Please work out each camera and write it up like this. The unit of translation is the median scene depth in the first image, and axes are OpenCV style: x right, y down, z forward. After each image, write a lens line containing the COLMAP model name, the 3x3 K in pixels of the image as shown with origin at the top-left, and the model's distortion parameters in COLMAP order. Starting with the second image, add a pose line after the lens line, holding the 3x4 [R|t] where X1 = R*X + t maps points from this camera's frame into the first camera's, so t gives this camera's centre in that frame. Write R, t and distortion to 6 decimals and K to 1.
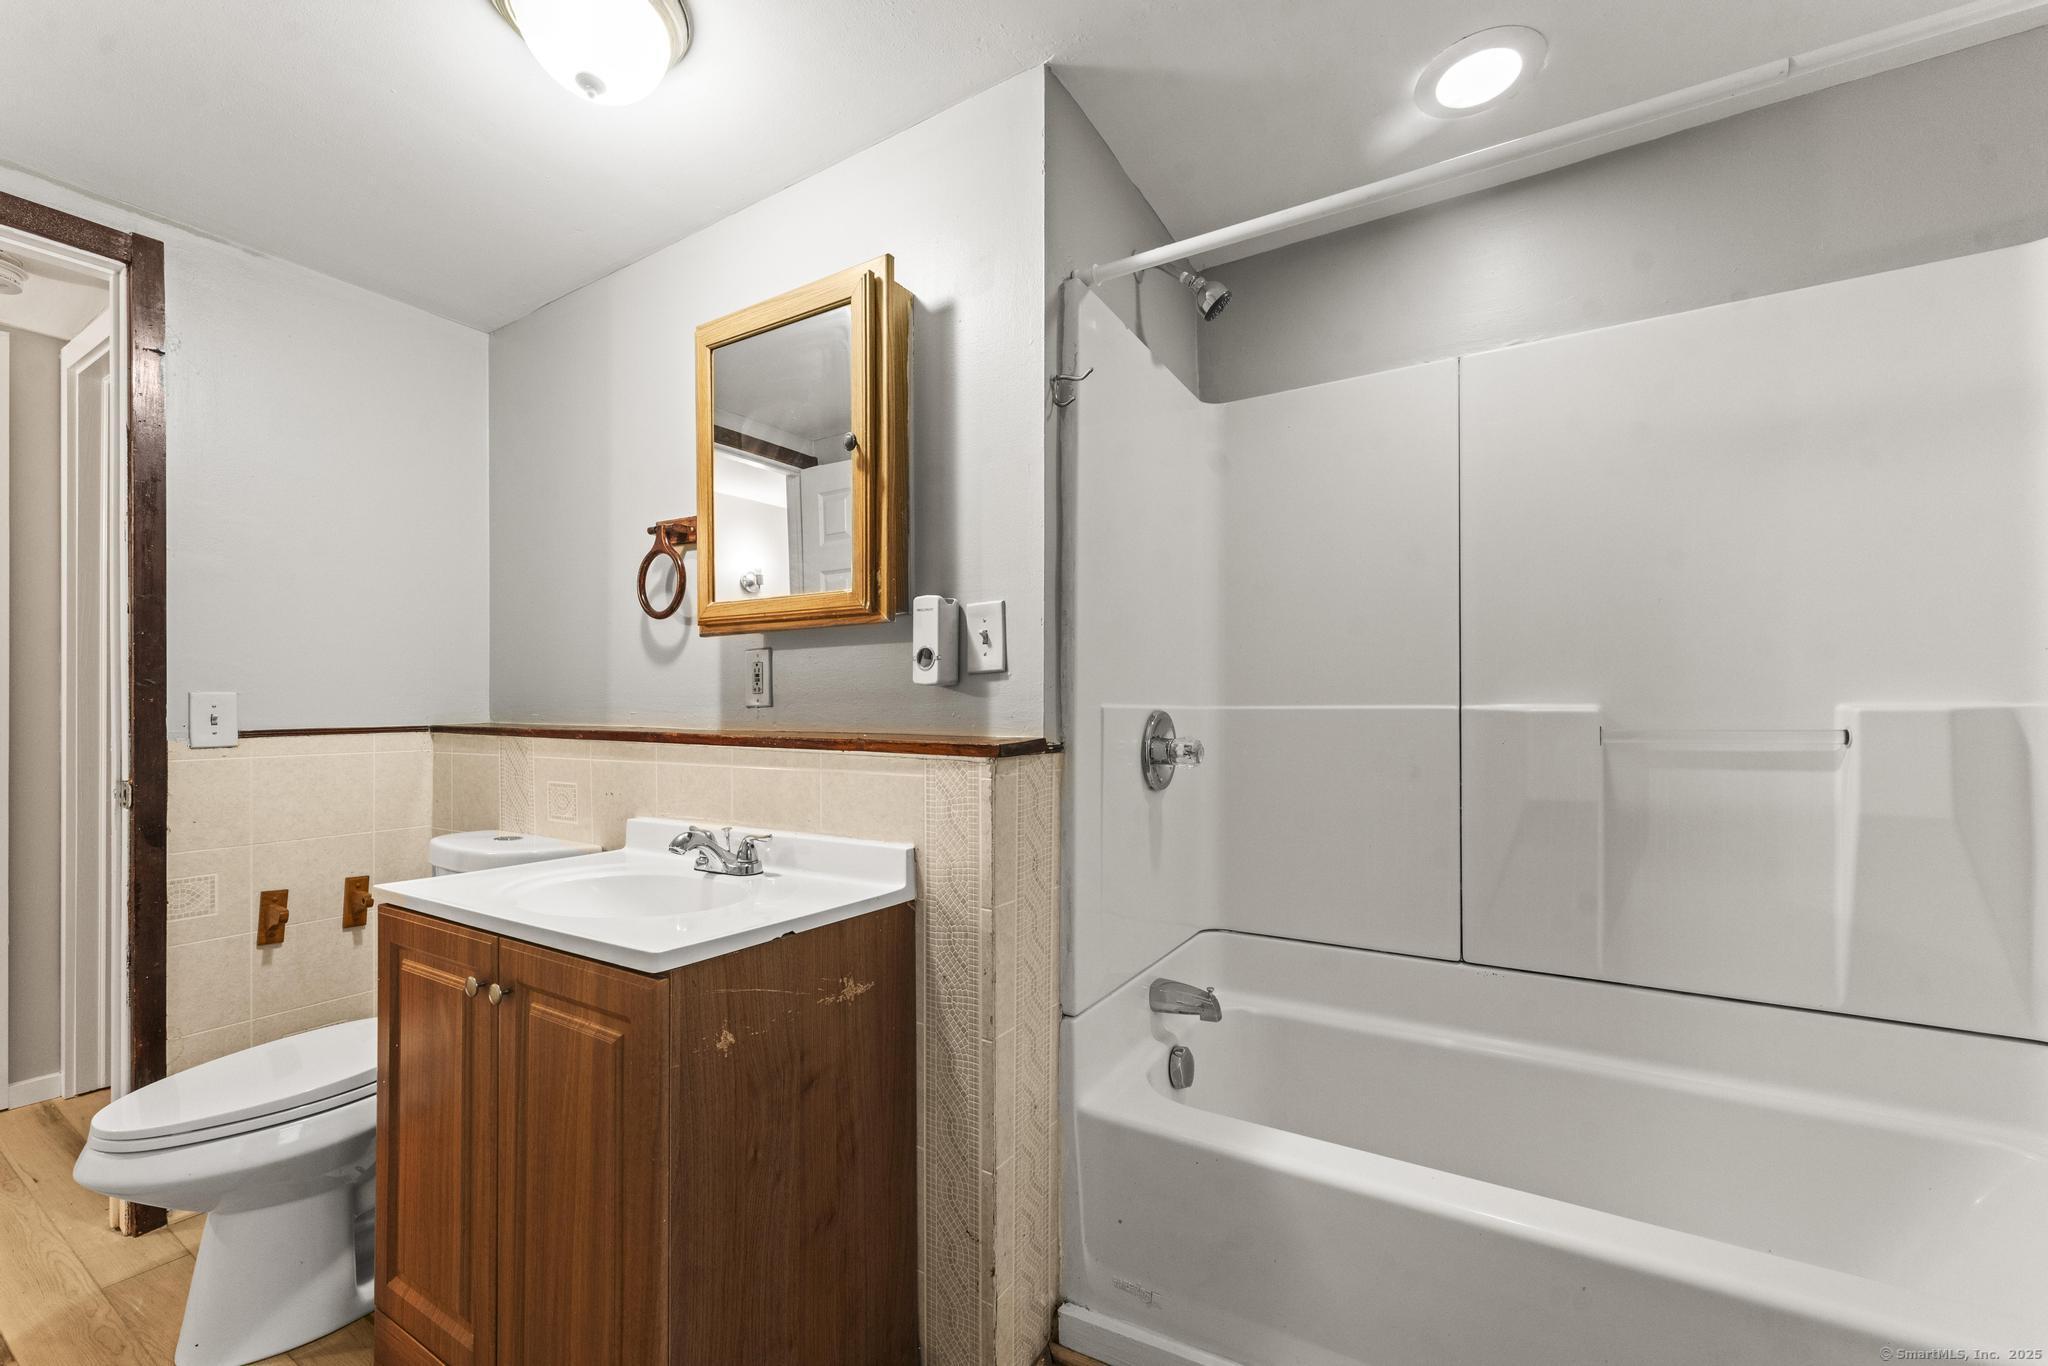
lens RADIAL K [[810.5, 0, 1028.2], [0, 810.5, 717.2], [0, 0, 1]] dist [0.000201, 0.000015]
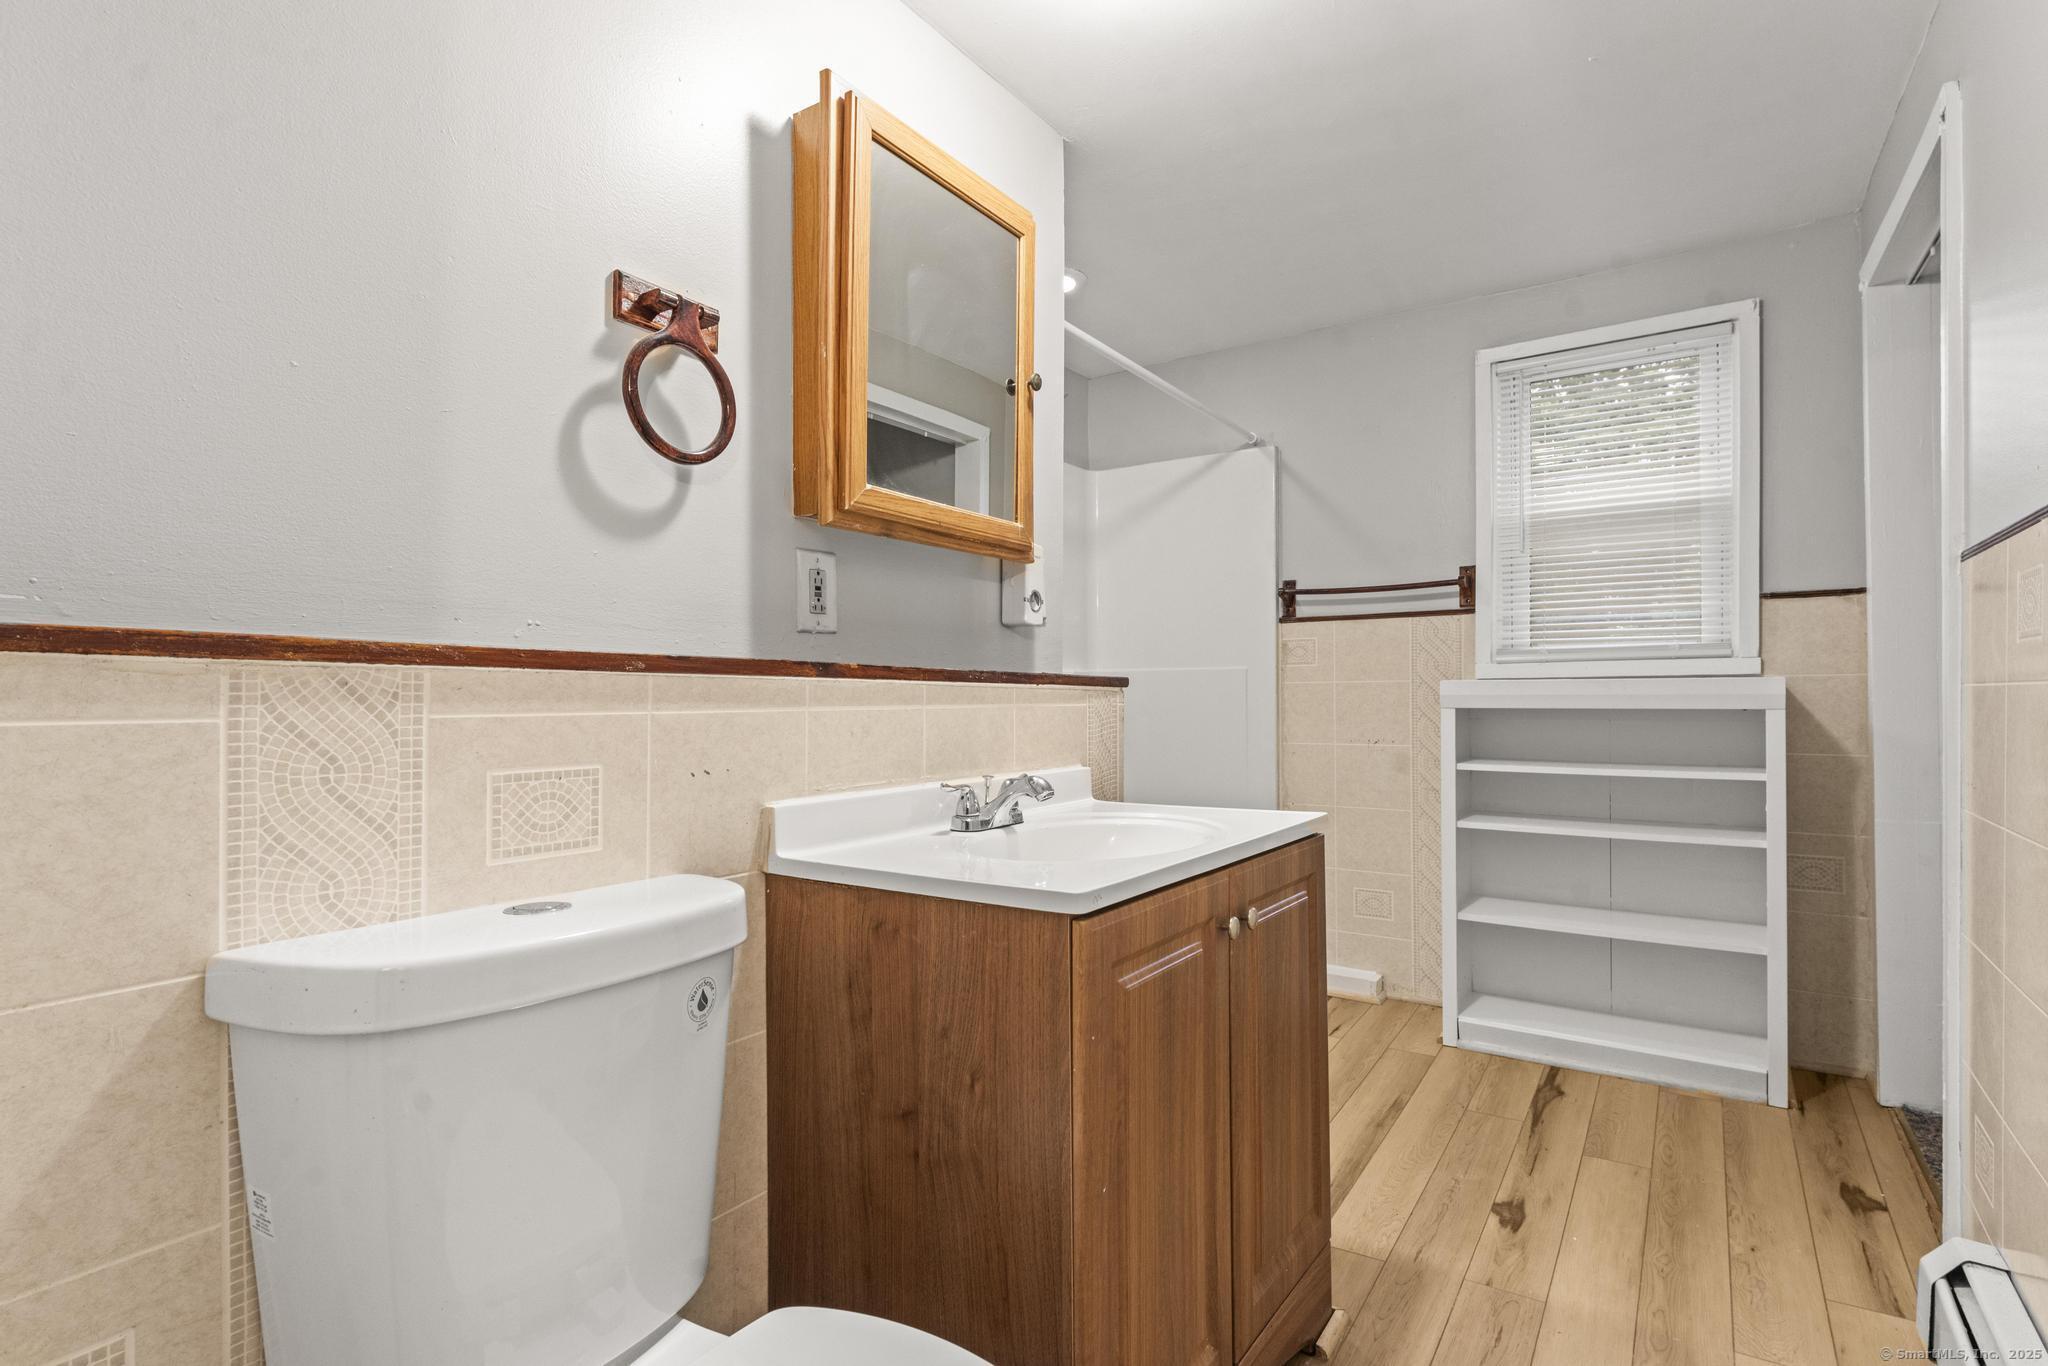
lens RADIAL K [[1004.7, 0, 1024.0], [0, 1004.7, 683.0], [0, 0, 1]] dist [-0.000212, -0.000010]
pose [[0.056367, 0.008932, 0.998370, -1.391946], [-0.001333, 0.999960, -0.008871, 0.047394], [-0.998409, -0.000831, 0.056376, 0.884533]]
